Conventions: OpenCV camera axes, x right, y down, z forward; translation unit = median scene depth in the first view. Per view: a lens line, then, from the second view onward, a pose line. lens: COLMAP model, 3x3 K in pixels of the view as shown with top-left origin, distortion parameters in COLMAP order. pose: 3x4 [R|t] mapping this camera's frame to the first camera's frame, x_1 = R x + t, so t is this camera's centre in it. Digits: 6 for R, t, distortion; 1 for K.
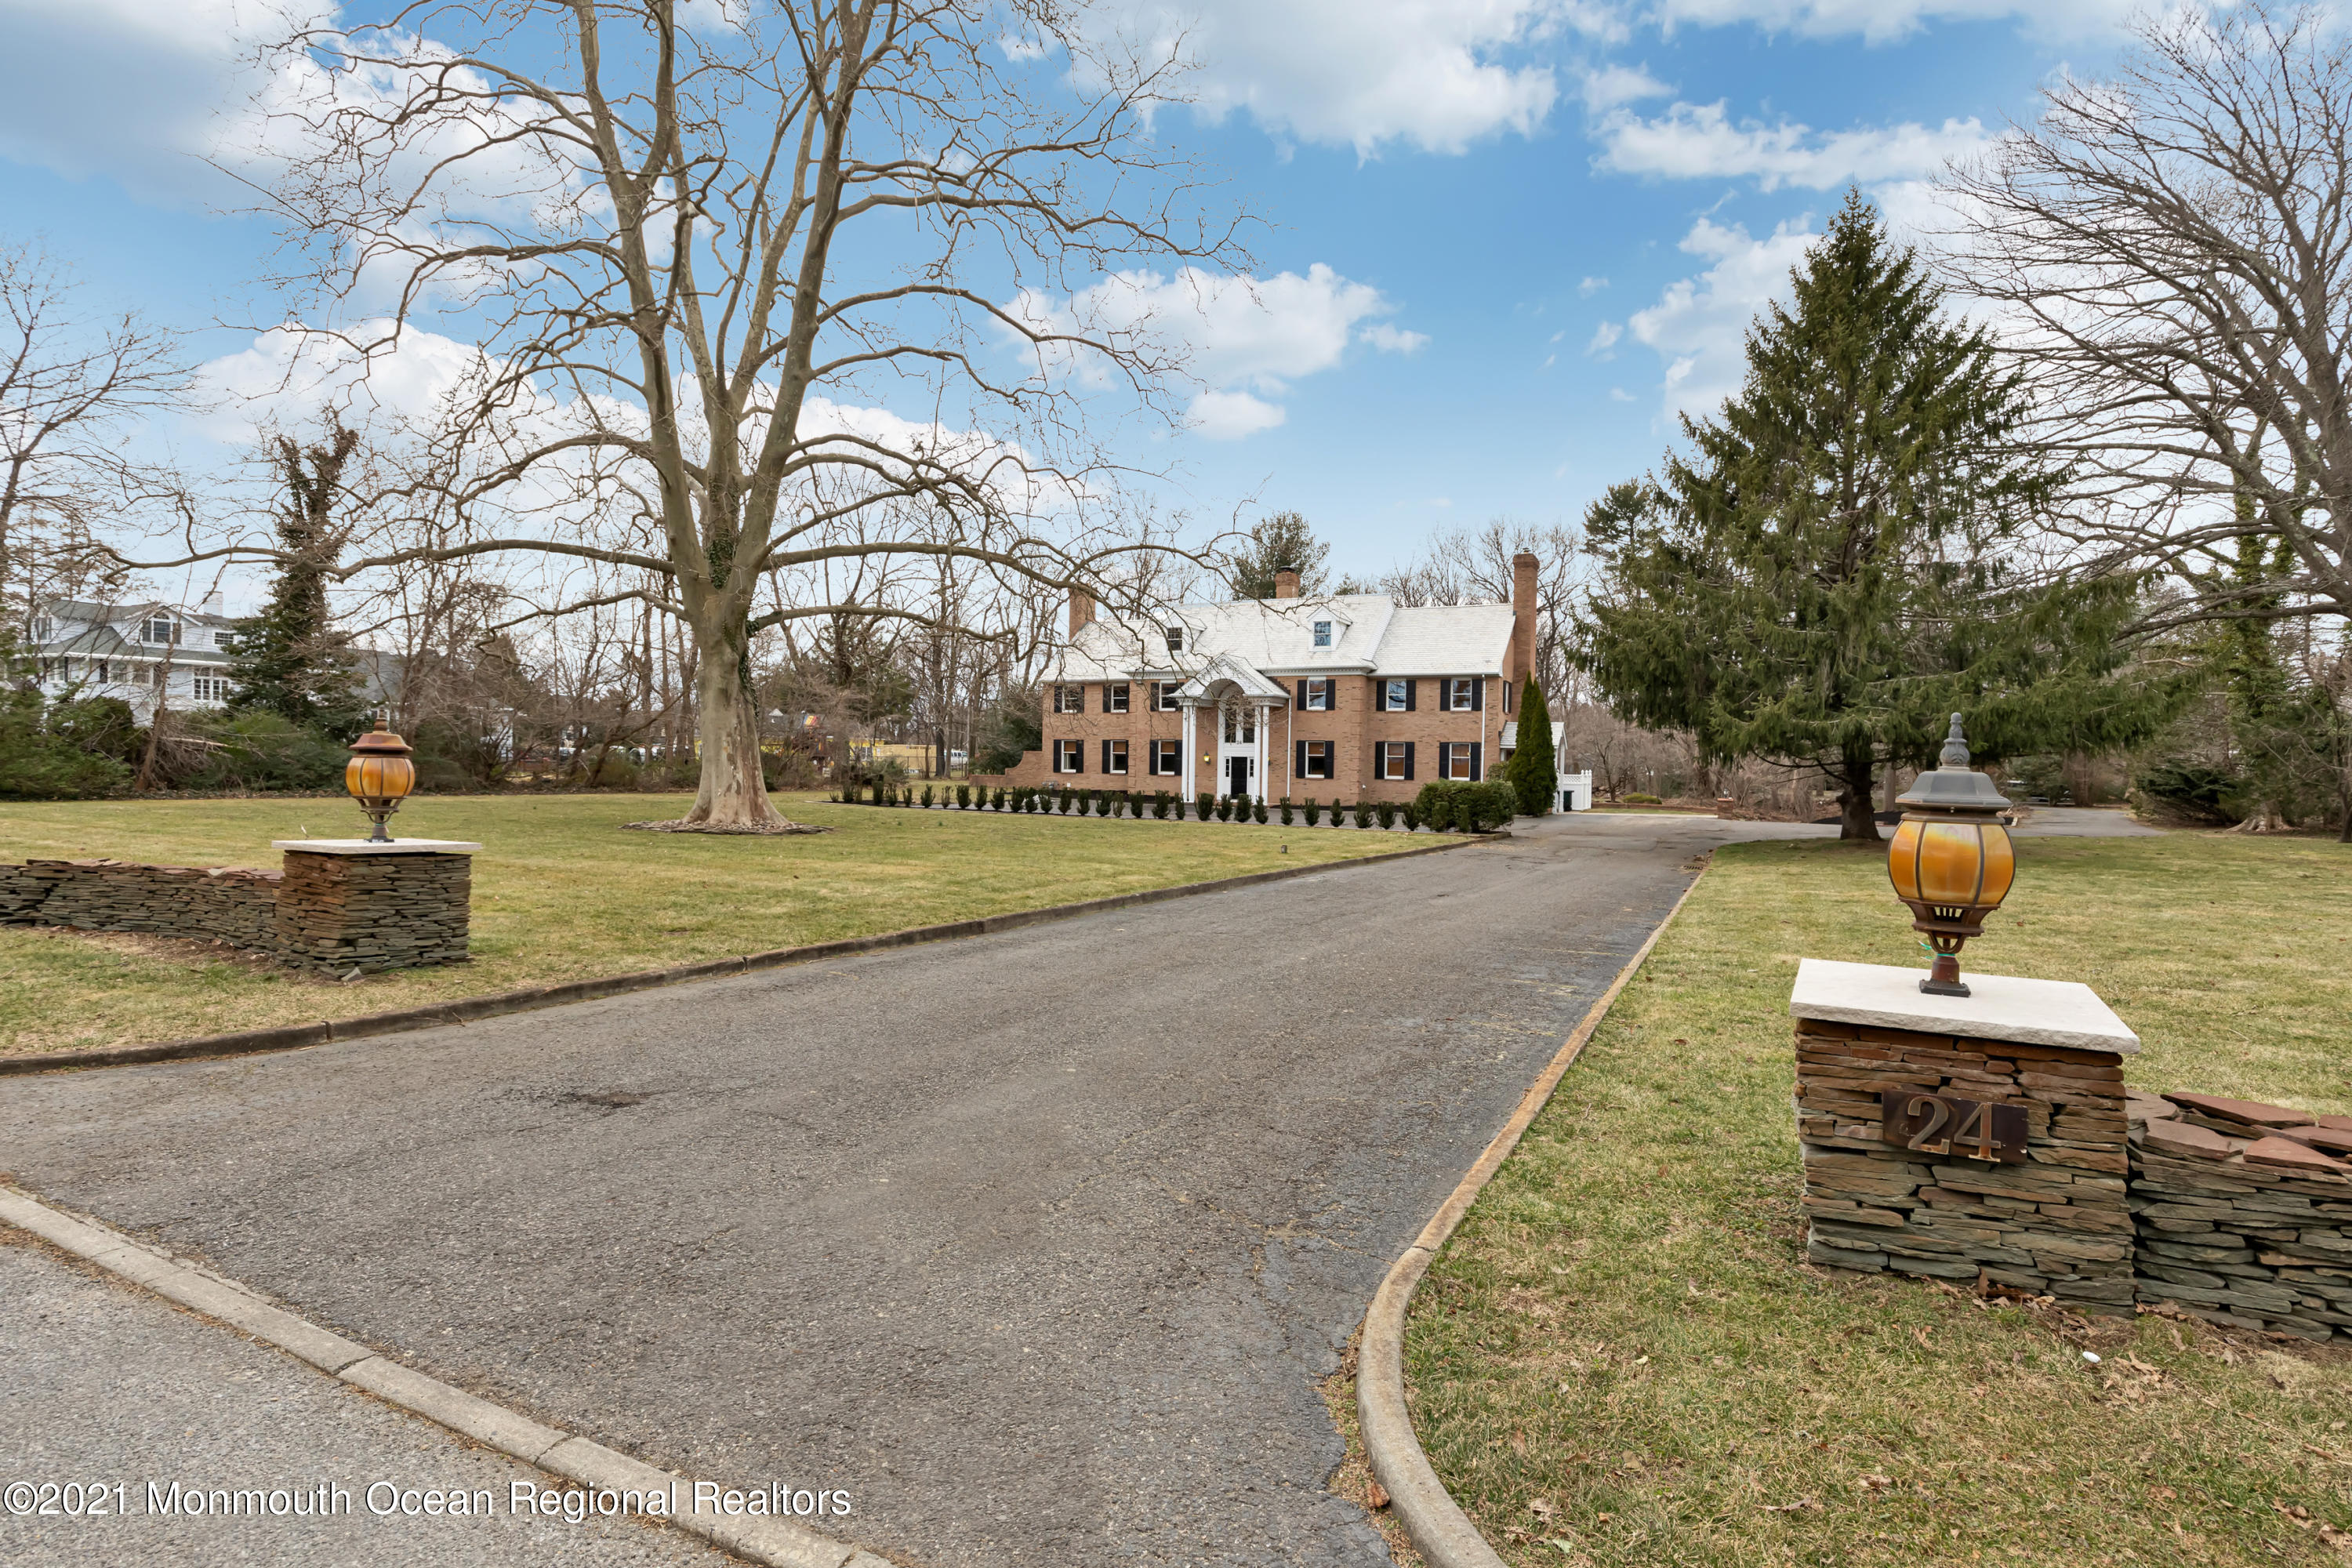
lens RADIAL K [[1218.0, 0, 1179.4], [0, 1218.0, 784.6], [0, 0, 1]] dist [0.000275, -0.000004]
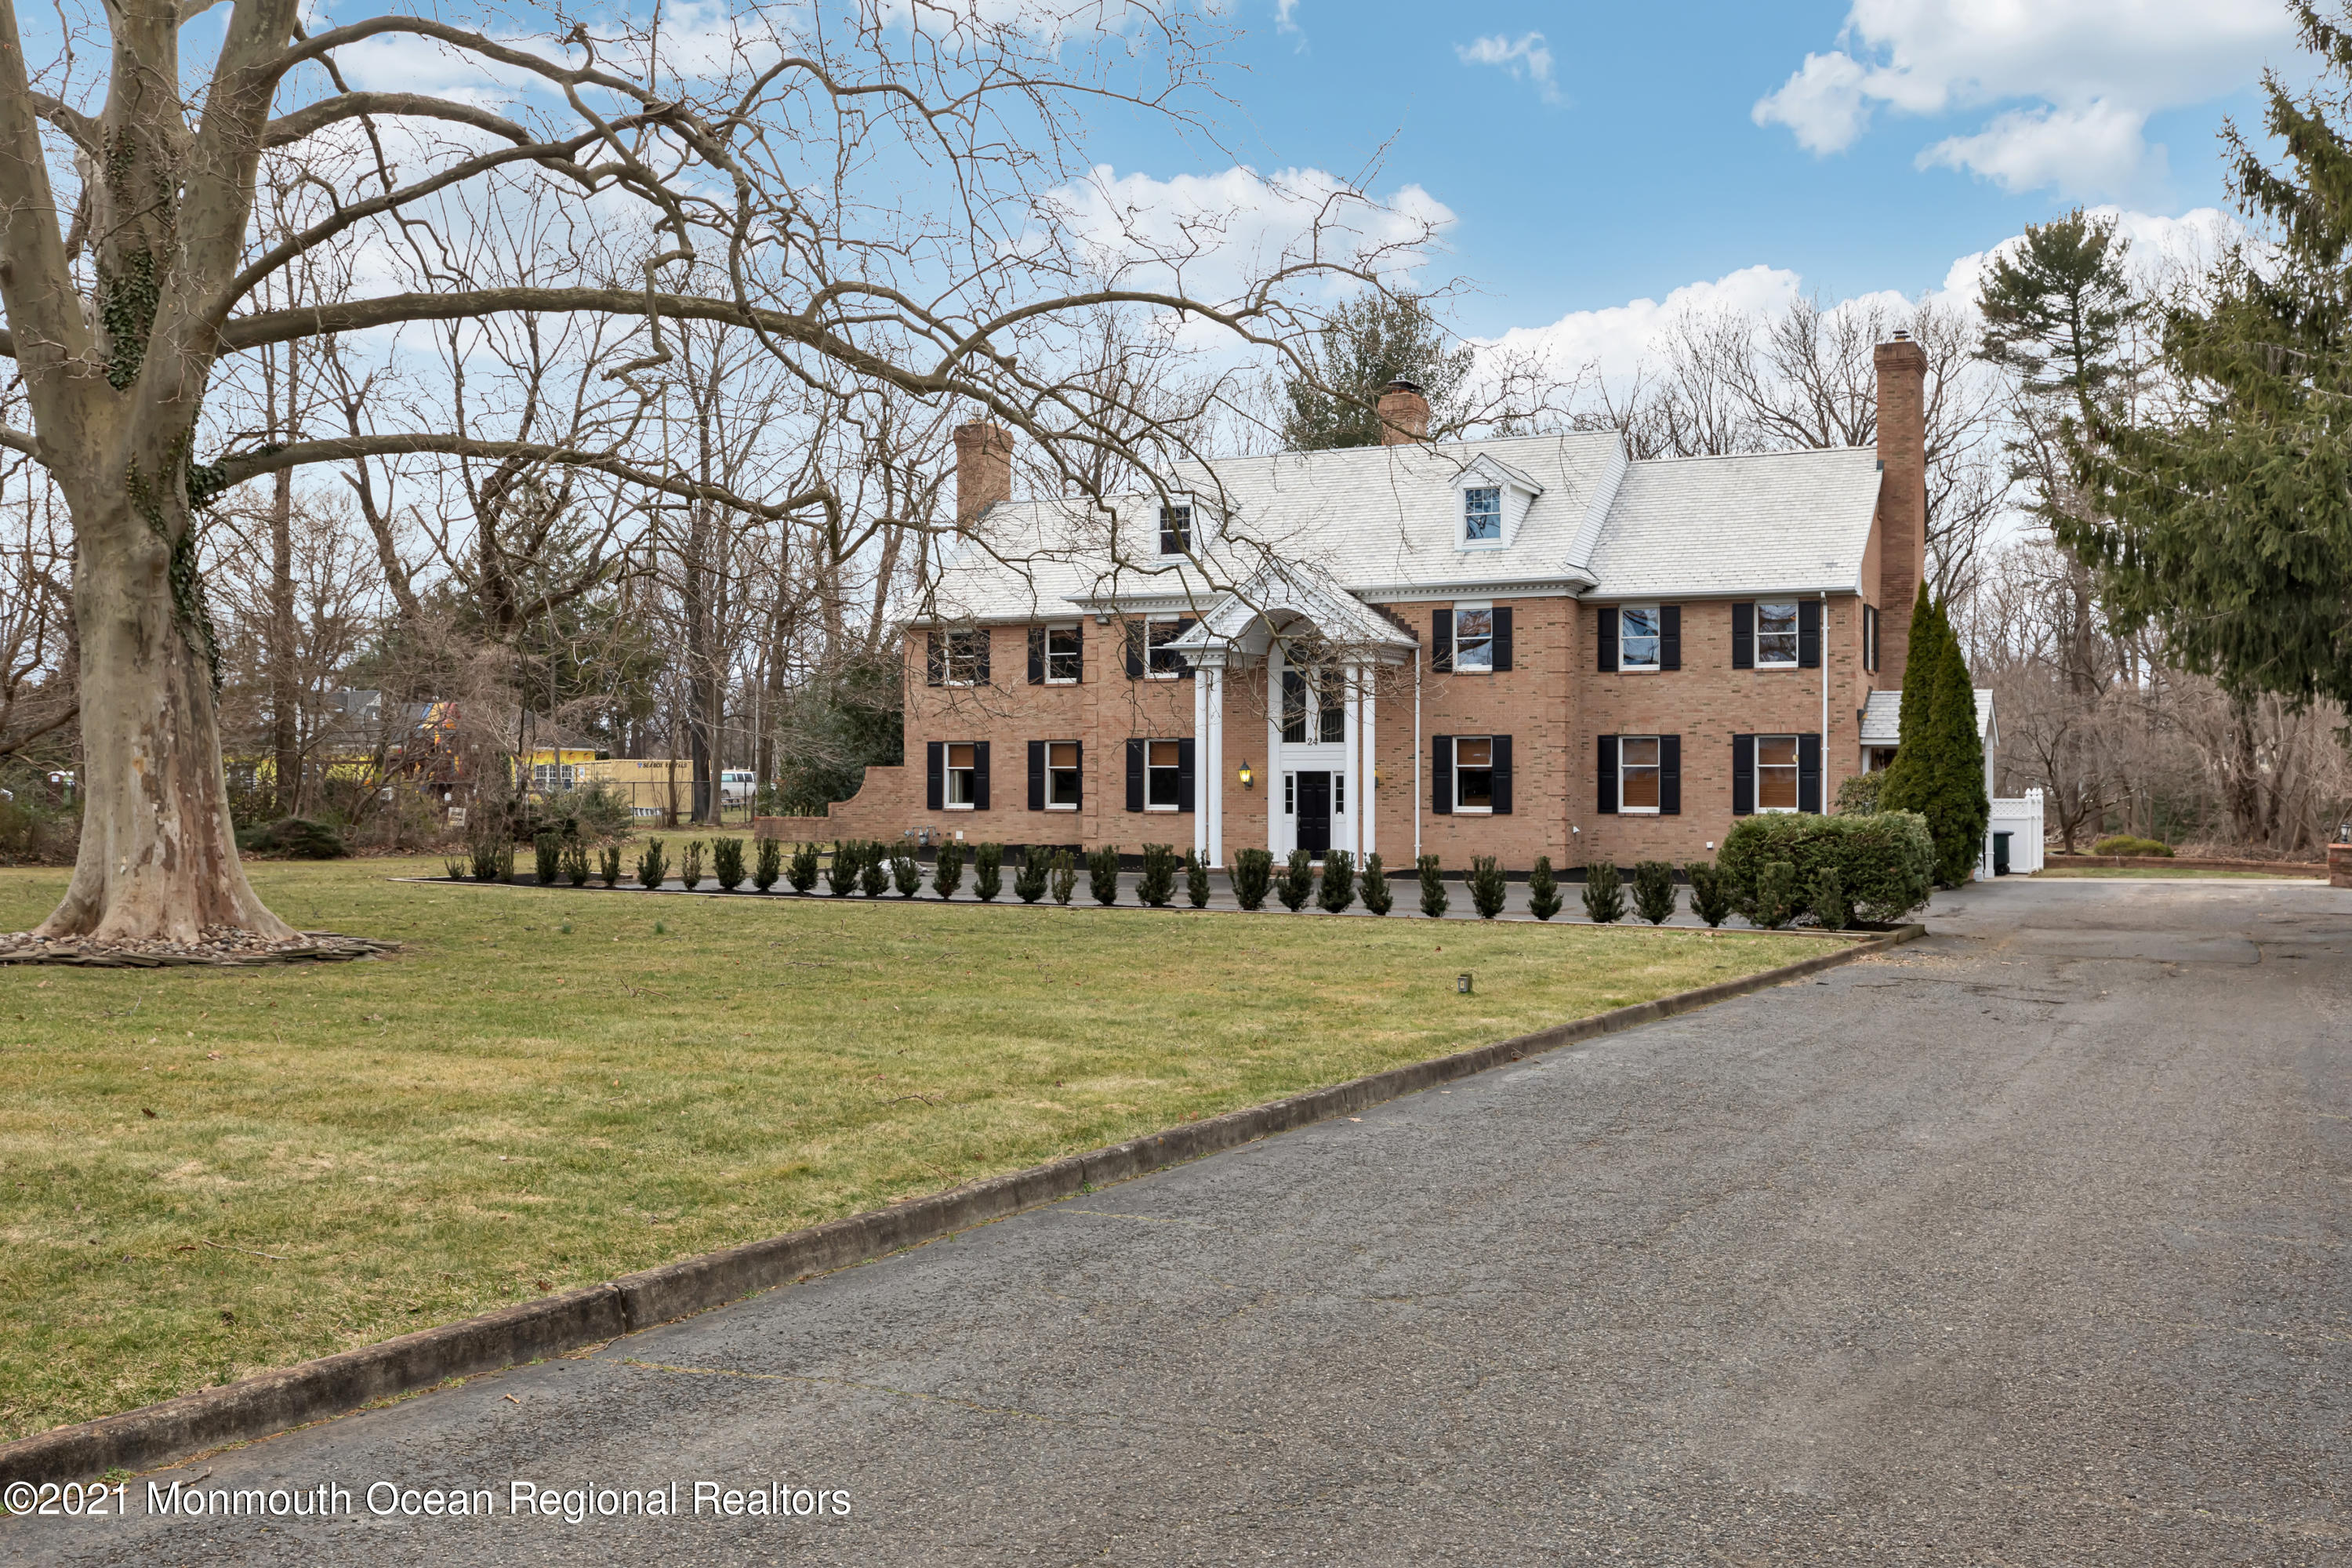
lens RADIAL K [[2236.3, 0, 1175.7], [0, 2236.3, 783.5], [0, 0, 1]] dist [0.010460, 0.000000]
pose [[0.999895, -0.014429, 0.001304, -0.006992], [0.014453, 0.999674, -0.021024, -0.000361], [-0.001000, 0.021041, 0.999778, 0.129014]]
